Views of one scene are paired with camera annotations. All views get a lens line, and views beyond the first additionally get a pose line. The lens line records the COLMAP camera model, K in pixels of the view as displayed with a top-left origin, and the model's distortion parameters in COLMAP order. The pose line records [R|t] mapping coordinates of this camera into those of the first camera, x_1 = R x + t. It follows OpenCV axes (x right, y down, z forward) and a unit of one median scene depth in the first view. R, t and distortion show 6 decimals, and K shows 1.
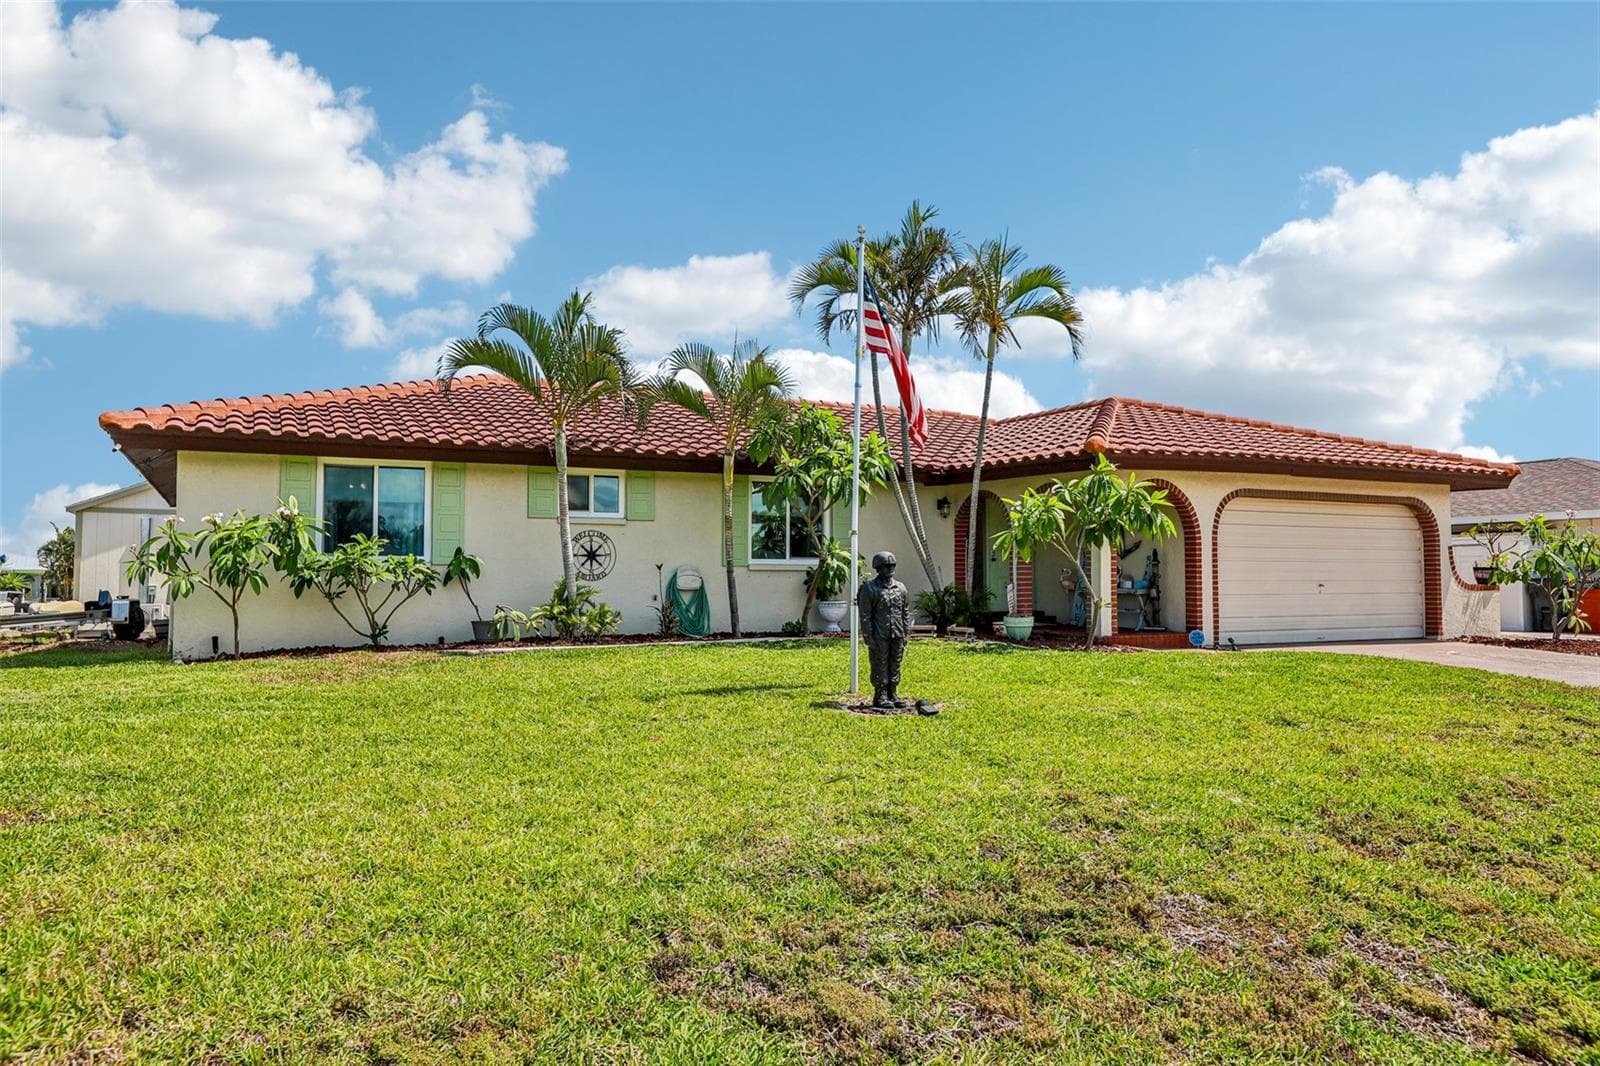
lens RADIAL K [[1103.2, 0, 800.0], [0, 1103.2, 533.0], [0, 0, 1]] dist [0.009532, 0.001822]
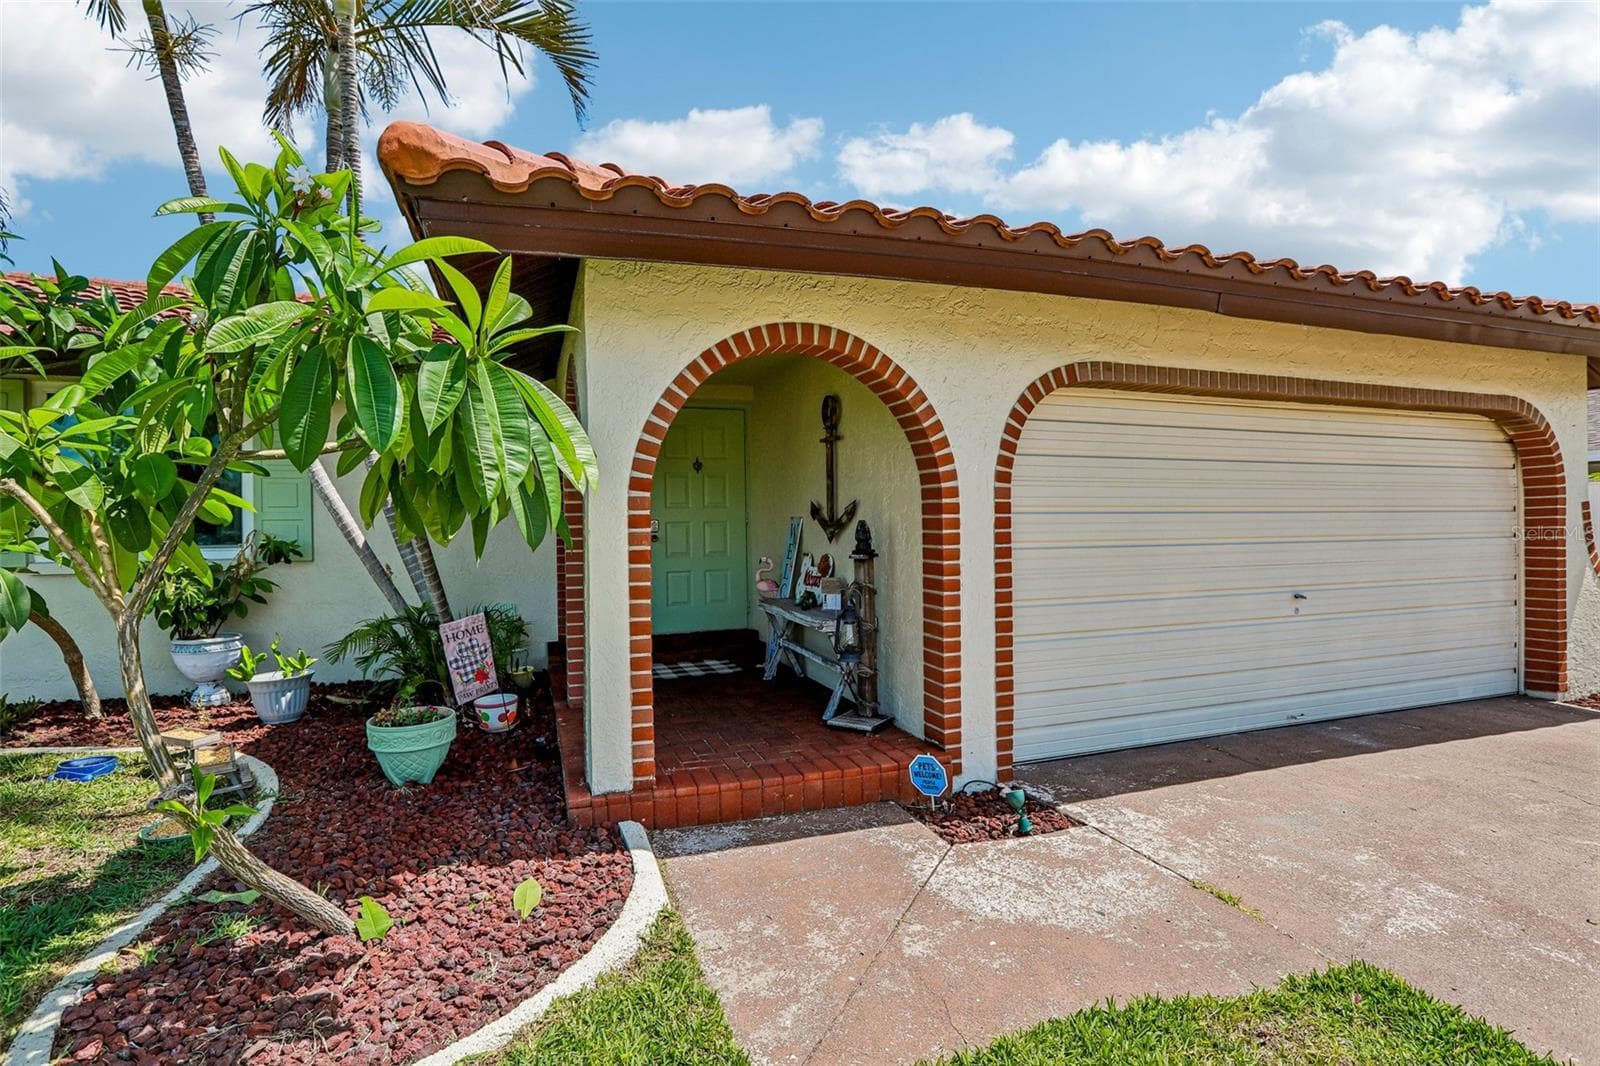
lens RADIAL K [[785.2, 0, 800.0], [0, 785.2, 533.0], [0, 0, 1]] dist [-0.027979, 0.000977]
pose [[0.991399, -0.010110, -0.130484, 0.337863], [0.016276, 0.998796, 0.046271, 0.005193], [0.129859, -0.047997, 0.990370, 0.720035]]
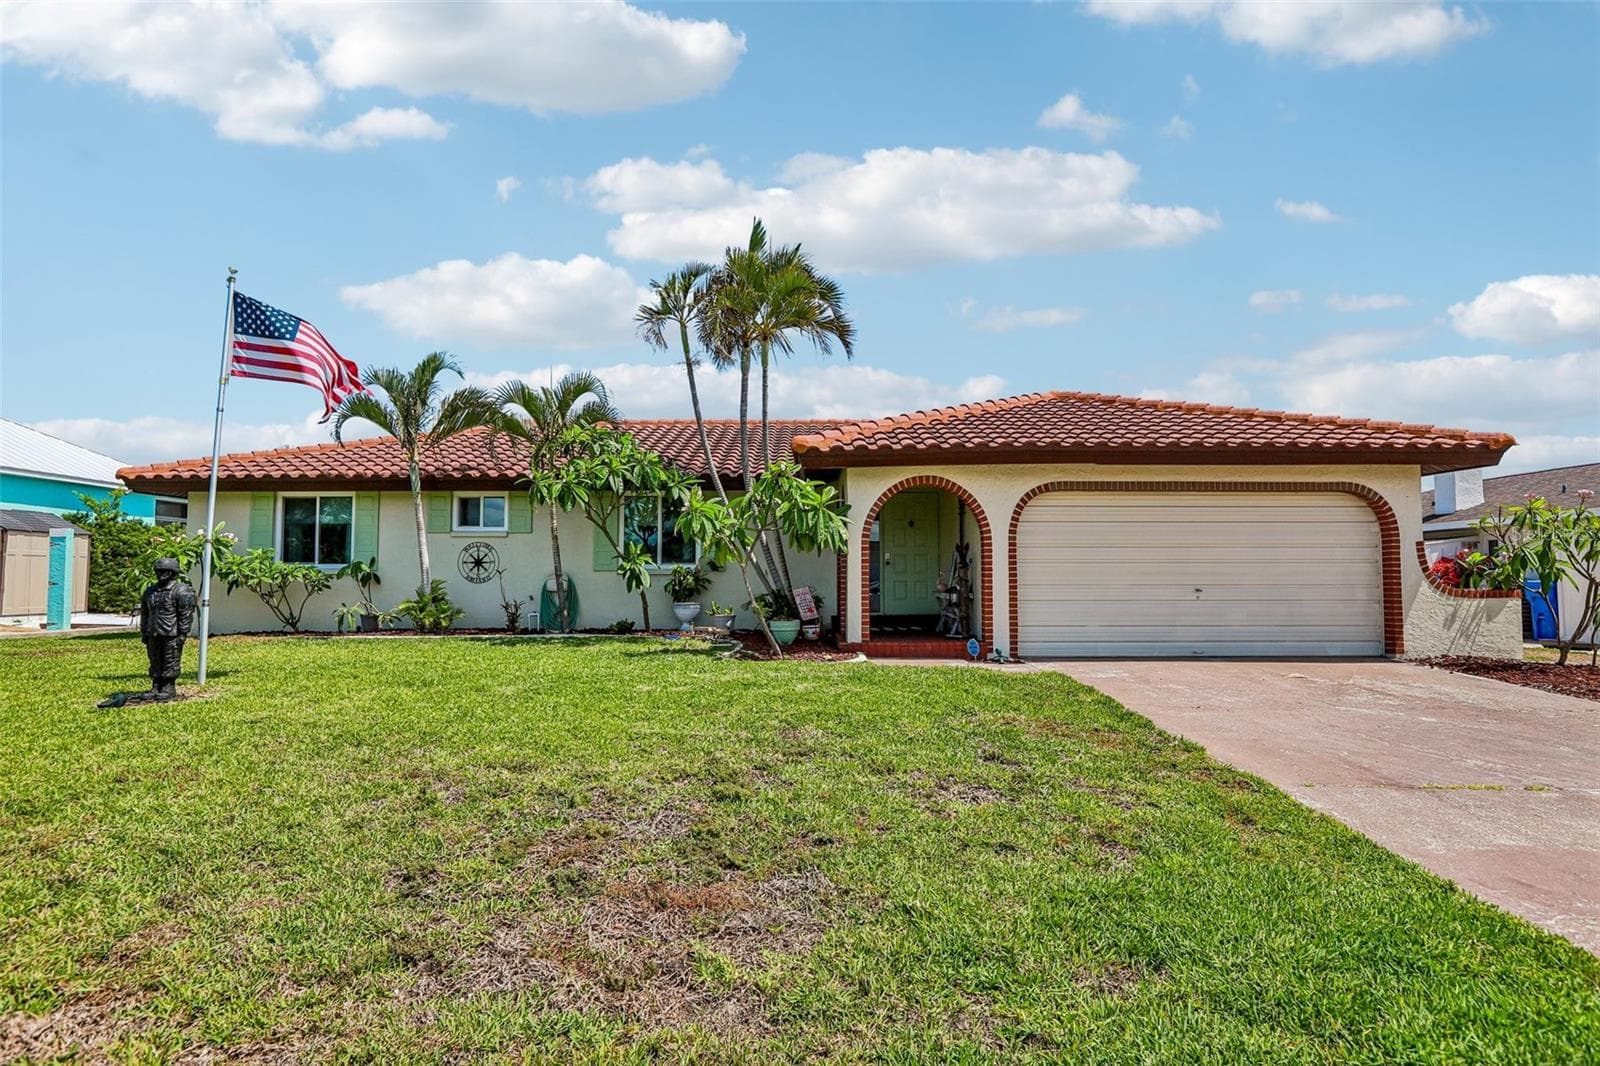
lens RADIAL K [[917.3, 0, 795.0], [0, 917.3, 533.0], [0, 0, 1]] dist [-0.049271, 0.049844]
pose [[0.890694, -0.023053, -0.454018, 0.550642], [0.017388, 0.999710, -0.016647, 0.010034], [0.454270, 0.006933, 0.890837, 0.246810]]
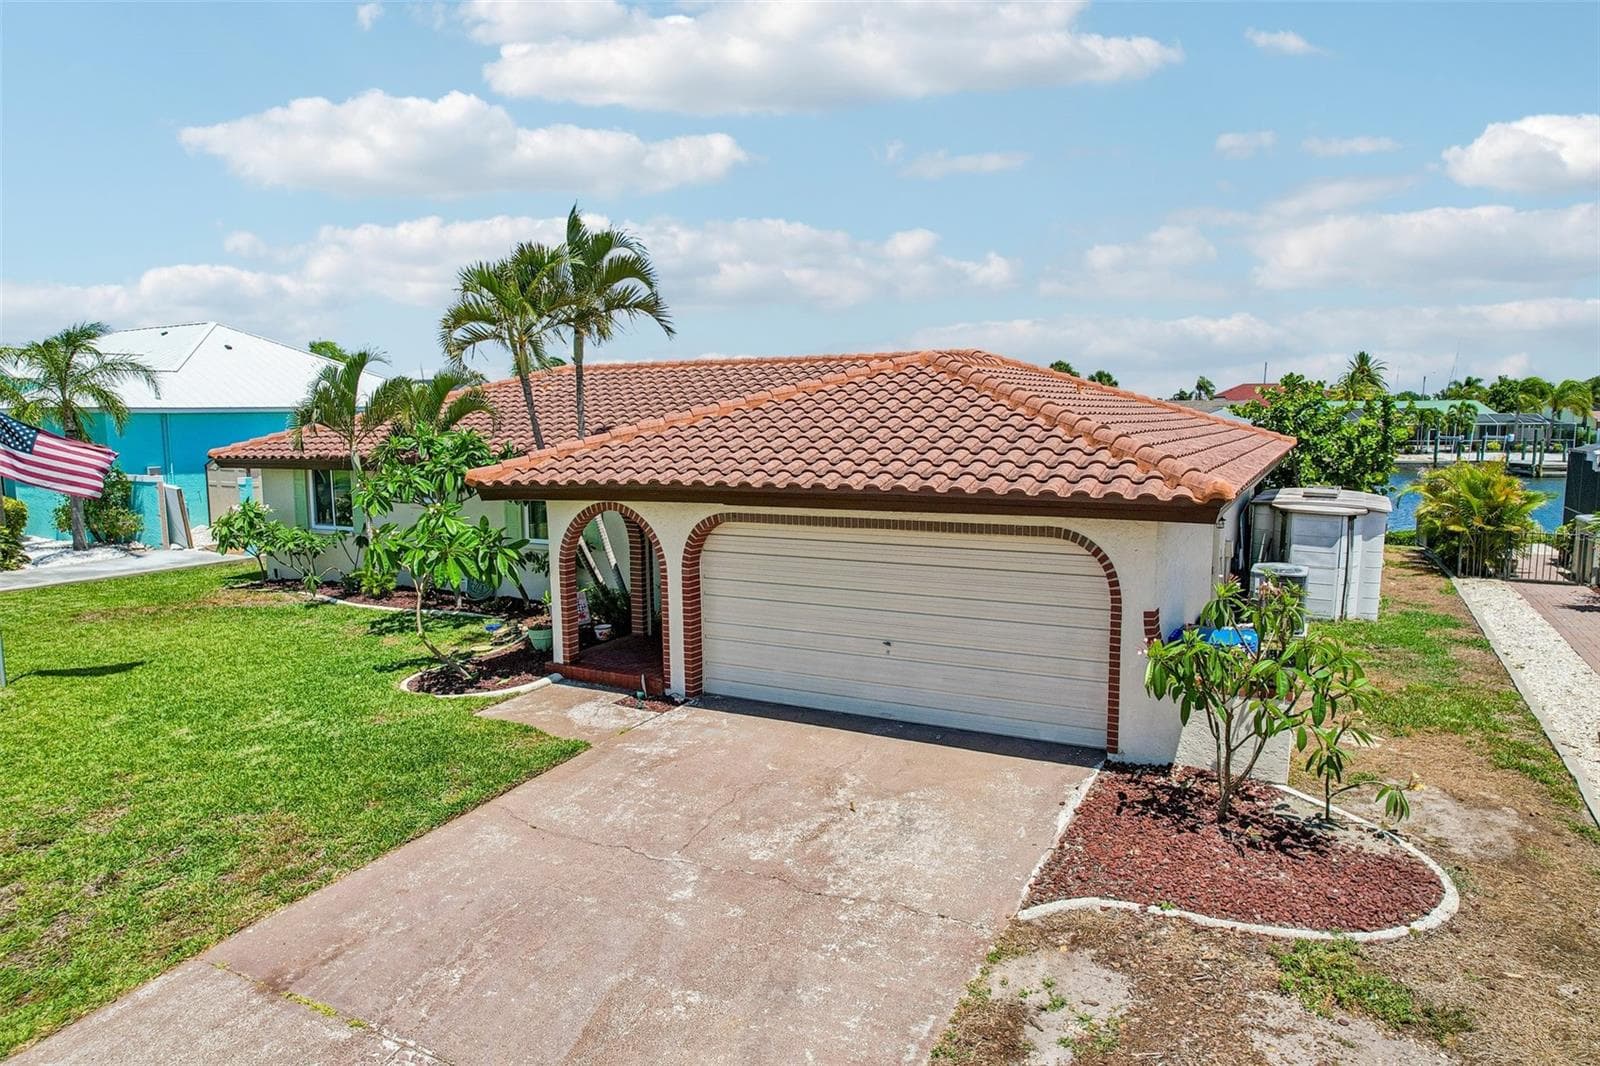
lens RADIAL K [[1028.6, 0, 800.0], [0, 1028.6, 533.0], [0, 0, 1]] dist [-0.059801, 0.053175]
pose [[0.574875, 0.093912, -0.812834, 1.045516], [0.044295, 0.988363, 0.145520, -0.132832], [0.817041, -0.119660, 0.564026, 0.625934]]
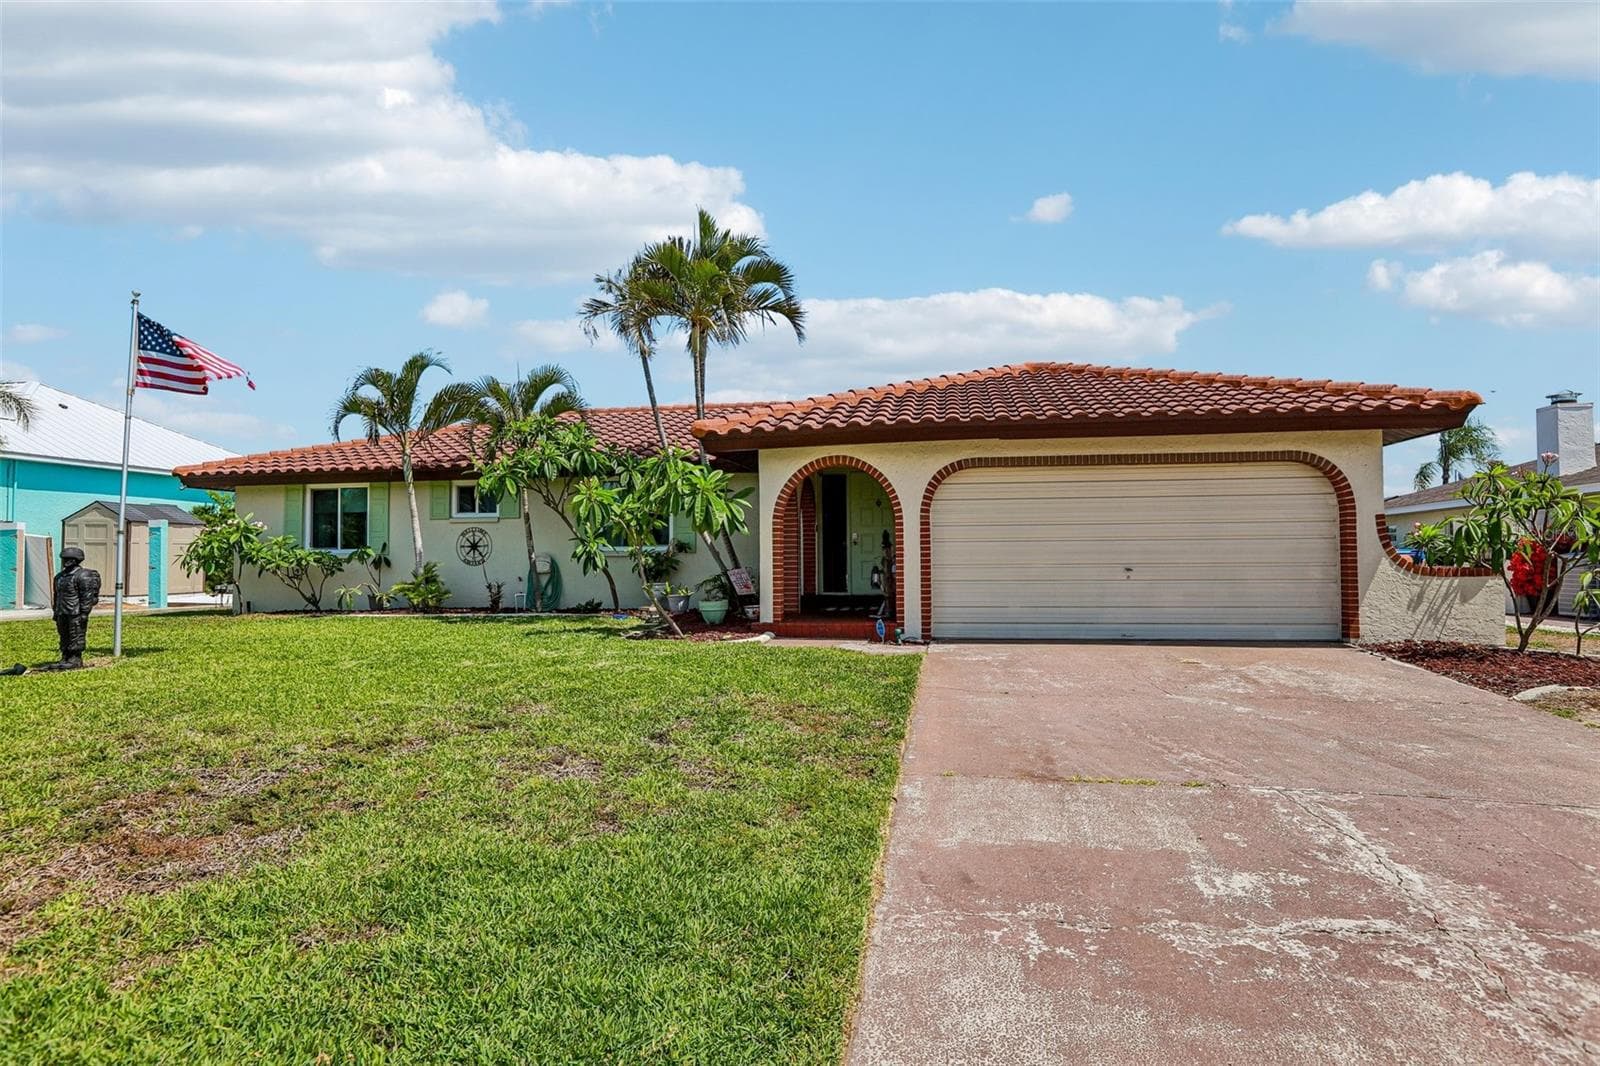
lens RADIAL K [[917.3, 0, 795.0], [0, 917.3, 533.0], [0, 0, 1]] dist [-0.049271, 0.049844]
pose [[0.799559, -0.022616, -0.600161, 0.725141], [0.030188, 0.999541, 0.002553, 0.012490], [0.599828, -0.020159, 0.799875, 0.343855]]
